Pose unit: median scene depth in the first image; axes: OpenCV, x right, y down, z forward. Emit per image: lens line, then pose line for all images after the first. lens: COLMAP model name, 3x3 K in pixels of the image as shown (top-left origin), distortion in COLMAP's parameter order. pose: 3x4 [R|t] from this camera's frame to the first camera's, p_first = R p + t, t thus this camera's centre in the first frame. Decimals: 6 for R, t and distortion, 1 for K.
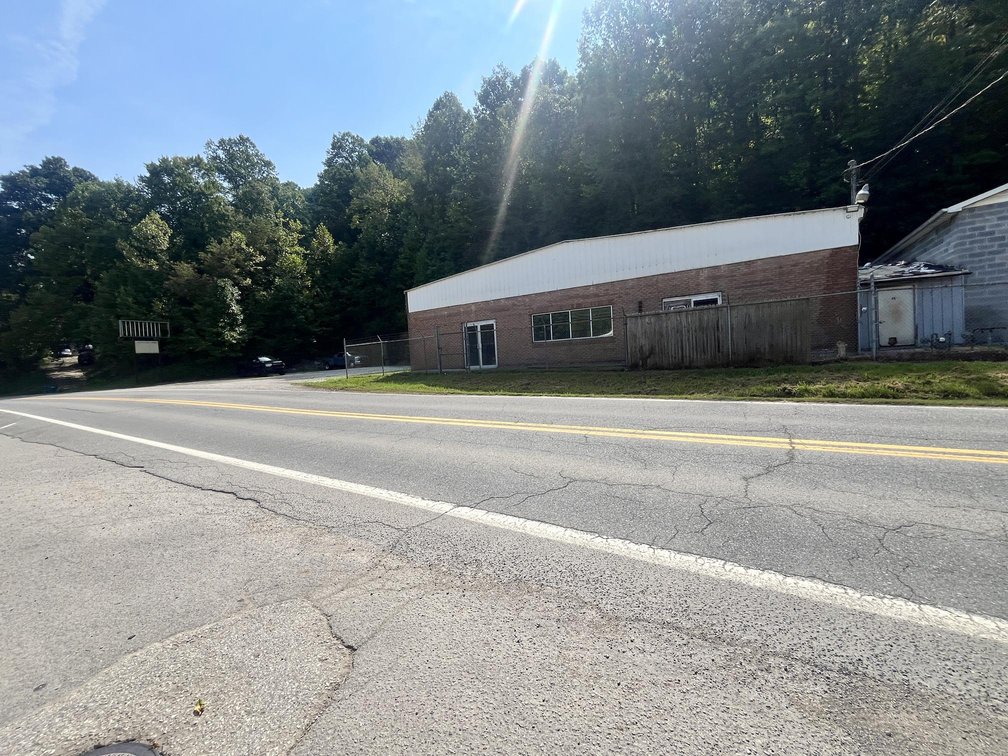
lens RADIAL K [[413.2, 0, 503.4], [0, 413.2, 376.0], [0, 0, 1]] dist [-0.000684, 0.000505]
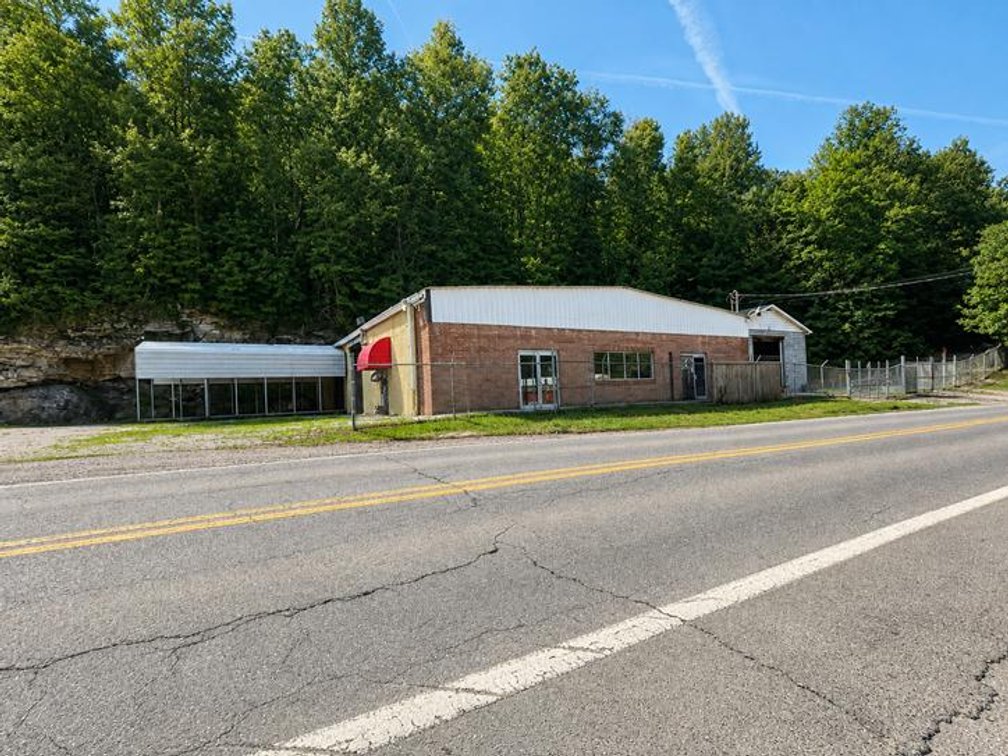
lens RADIAL K [[471.3, 0, 498.5], [0, 471.3, 389.0], [0, 0, 1]] dist [-0.004516, 0.002032]
pose [[0.453001, 0.053901, 0.889879, -0.441467], [0.056522, 0.994426, -0.089007, 0.009696], [-0.889717, 0.090618, 0.447429, 0.321420]]
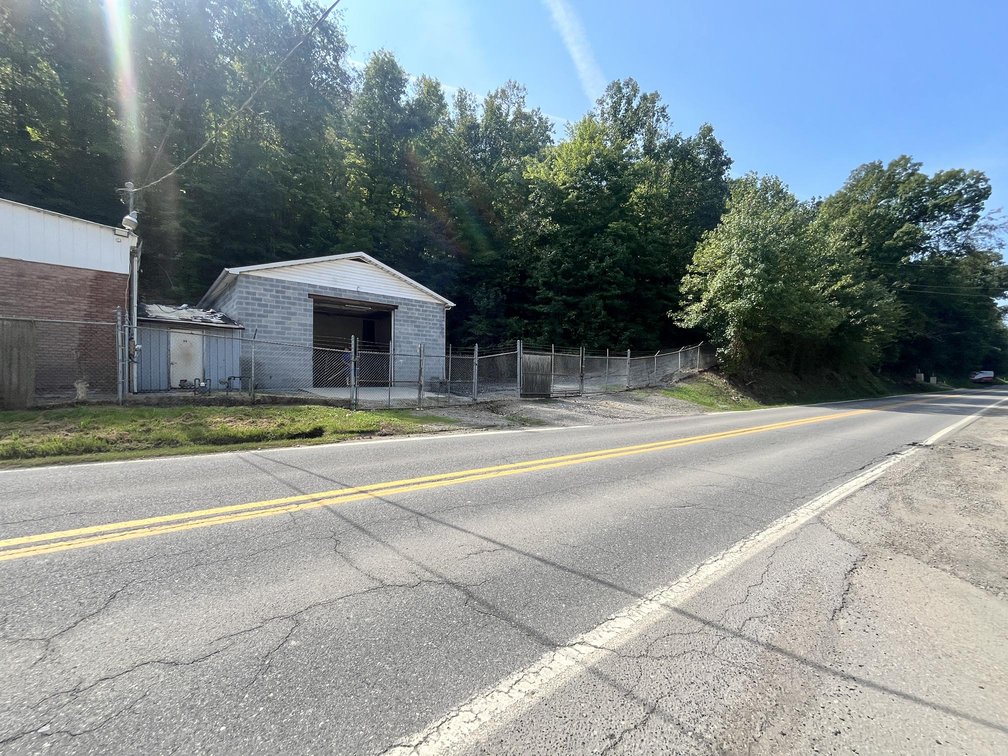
lens RADIAL K [[413.2, 0, 499.7], [0, 413.2, 376.4], [0, 0, 1]] dist [-0.000684, 0.000505]
pose [[0.268293, 0.064716, 0.961161, 0.067989], [0.021760, 0.997079, -0.073209, -0.003970], [-0.963092, 0.040557, 0.266101, -0.002190]]
